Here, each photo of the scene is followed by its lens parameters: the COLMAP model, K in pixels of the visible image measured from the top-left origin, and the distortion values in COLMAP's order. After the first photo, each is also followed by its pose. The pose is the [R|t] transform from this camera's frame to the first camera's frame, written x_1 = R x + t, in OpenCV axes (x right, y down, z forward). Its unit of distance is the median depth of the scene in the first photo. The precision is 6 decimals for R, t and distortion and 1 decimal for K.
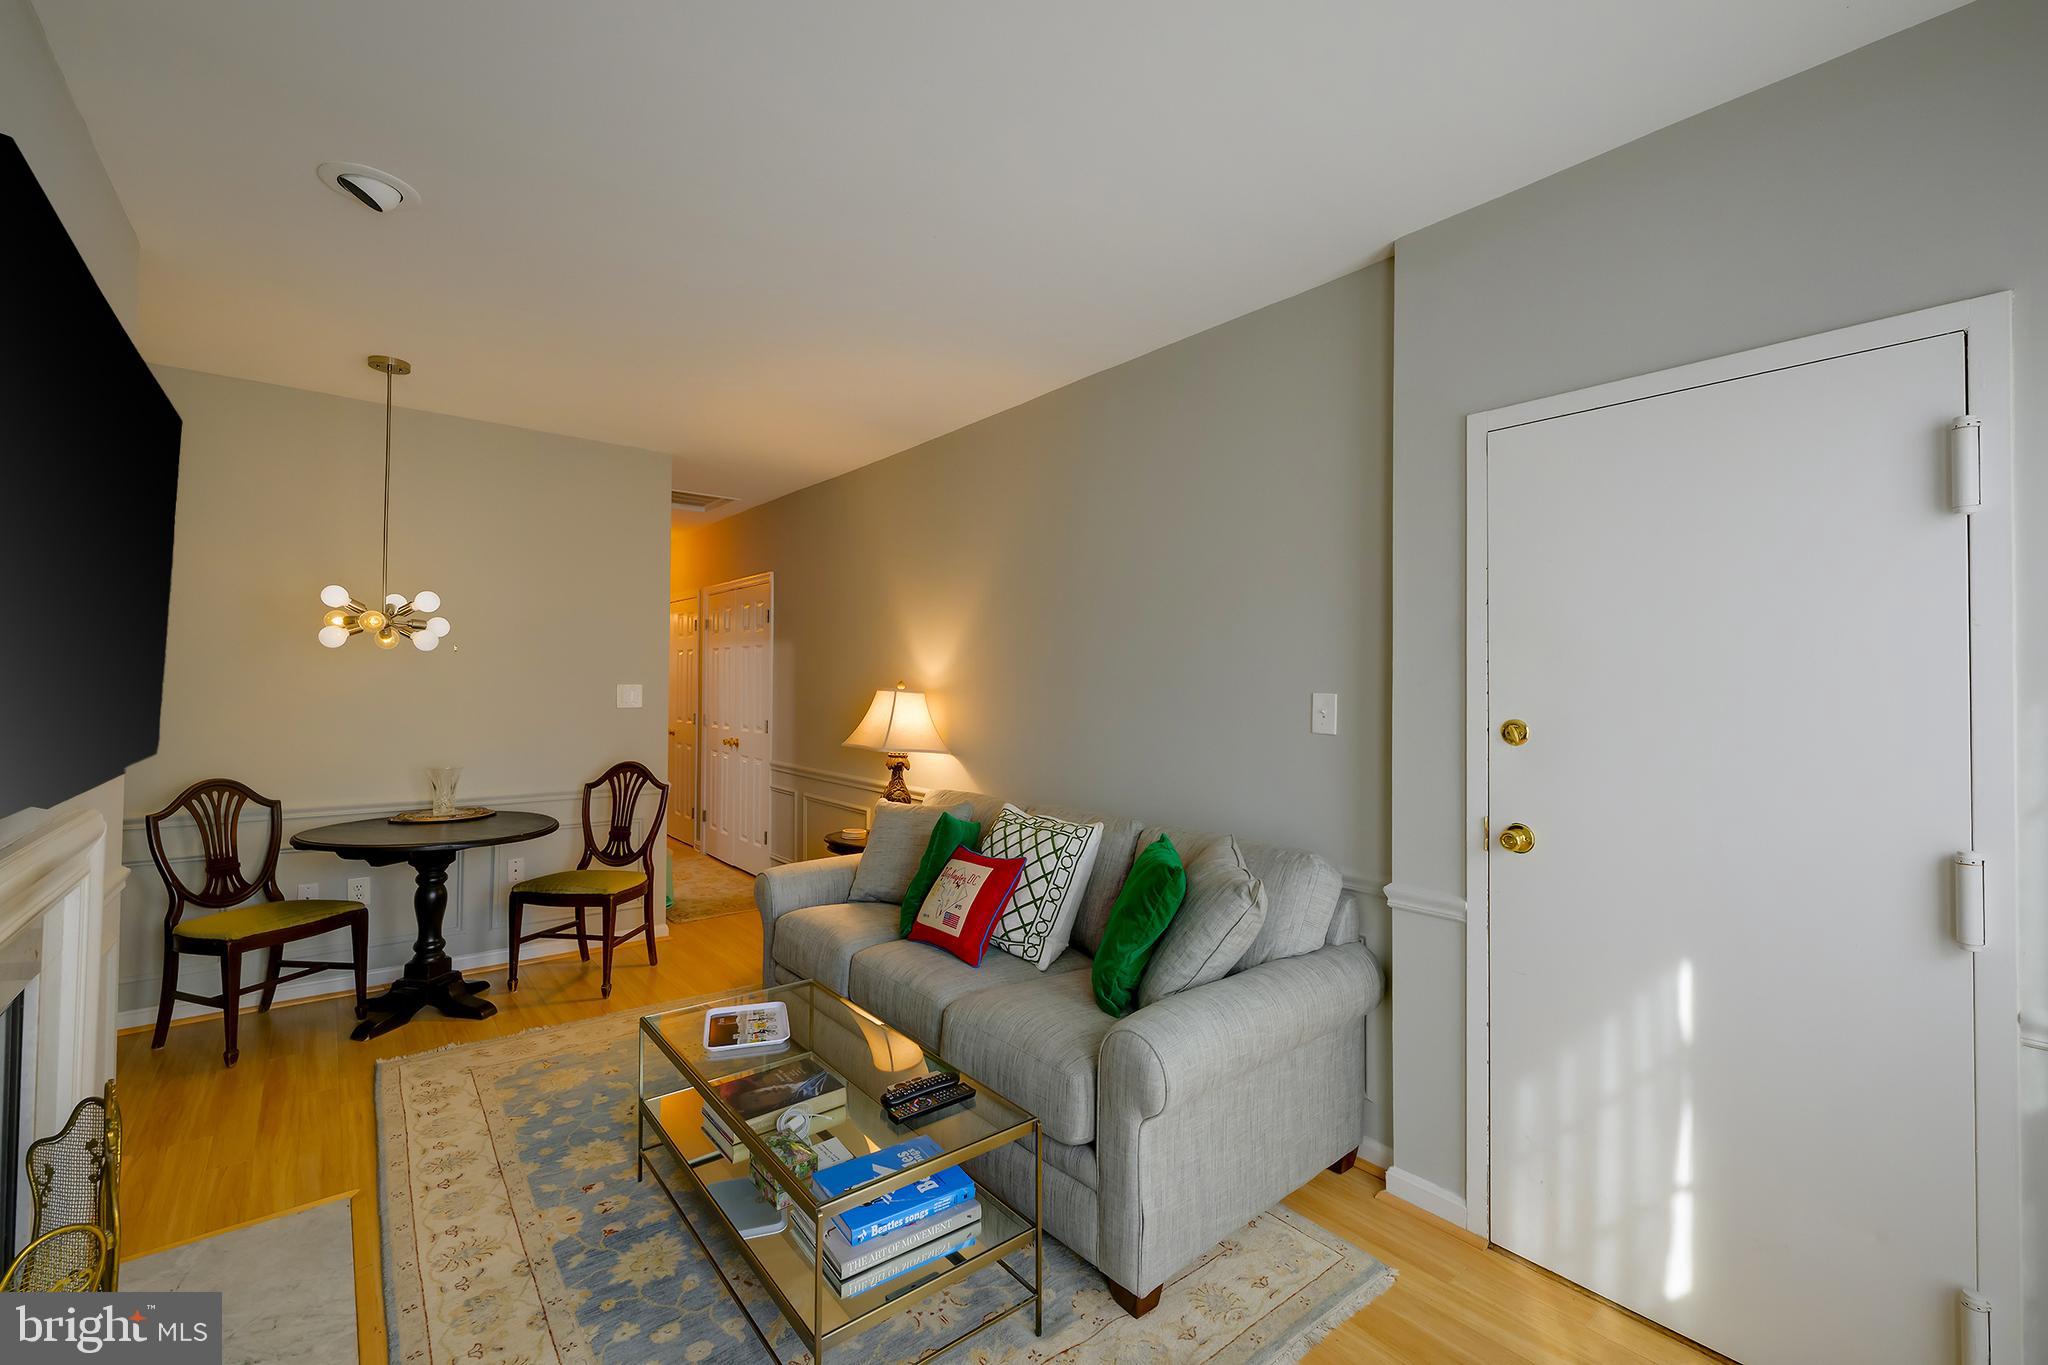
lens RADIAL K [[848.5, 0, 1032.6], [0, 848.5, 661.1], [0, 0, 1]] dist [0.000036, 0.000074]
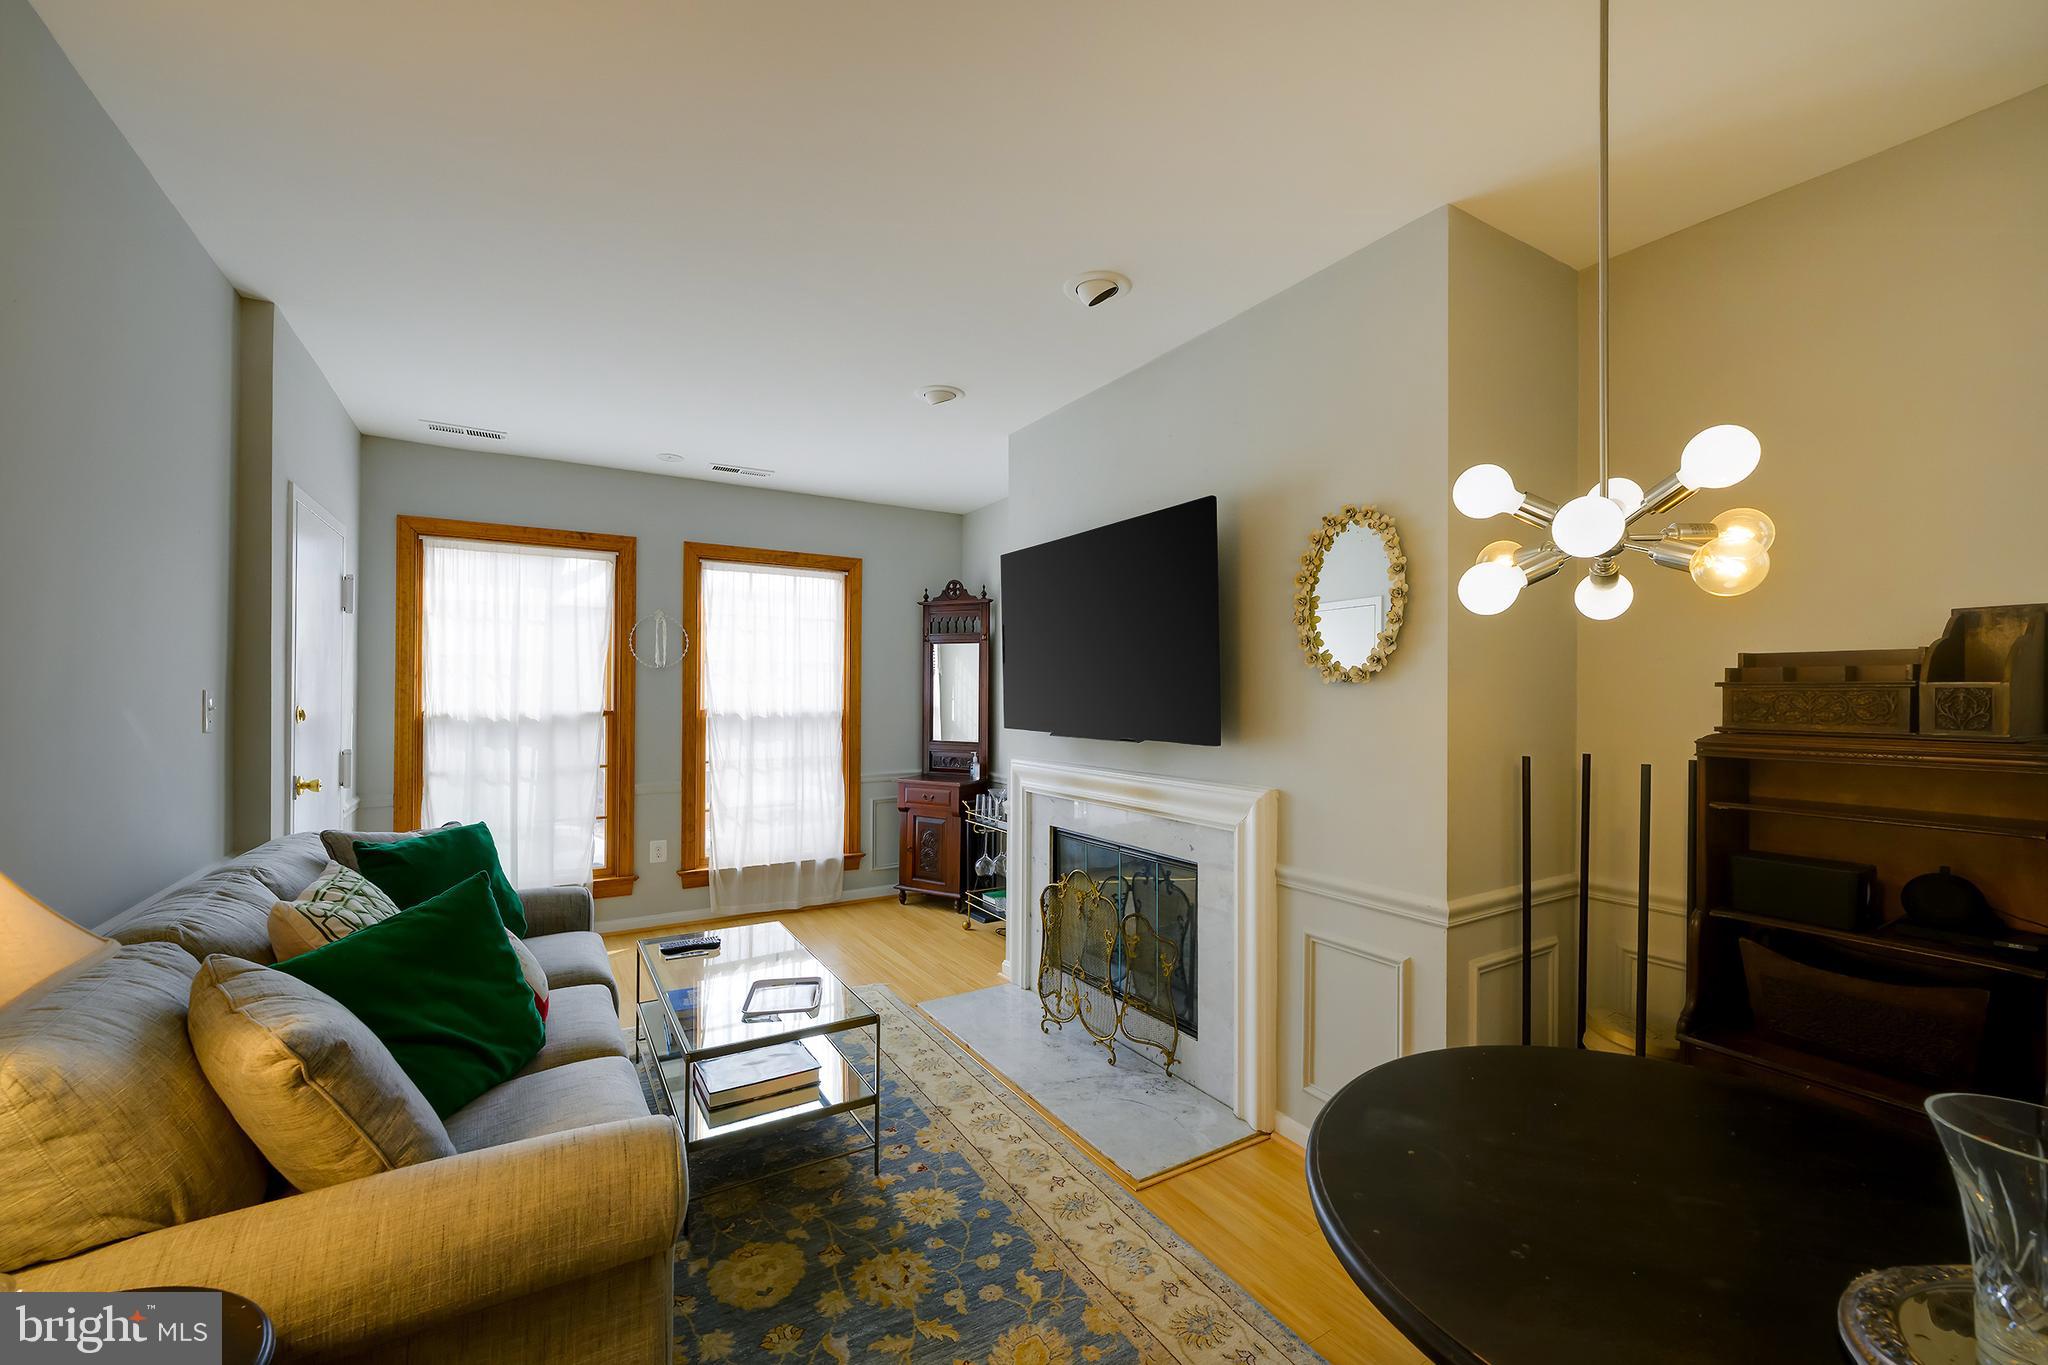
lens RADIAL K [[820.8, 0, 1033.1], [0, 820.8, 689.7], [0, 0, 1]] dist [-0.000972, -0.000078]
pose [[-0.989750, -0.011640, 0.142334, -0.567045], [-0.015365, 0.999567, -0.025100, 0.036483], [-0.141980, -0.027030, -0.989500, 1.424243]]
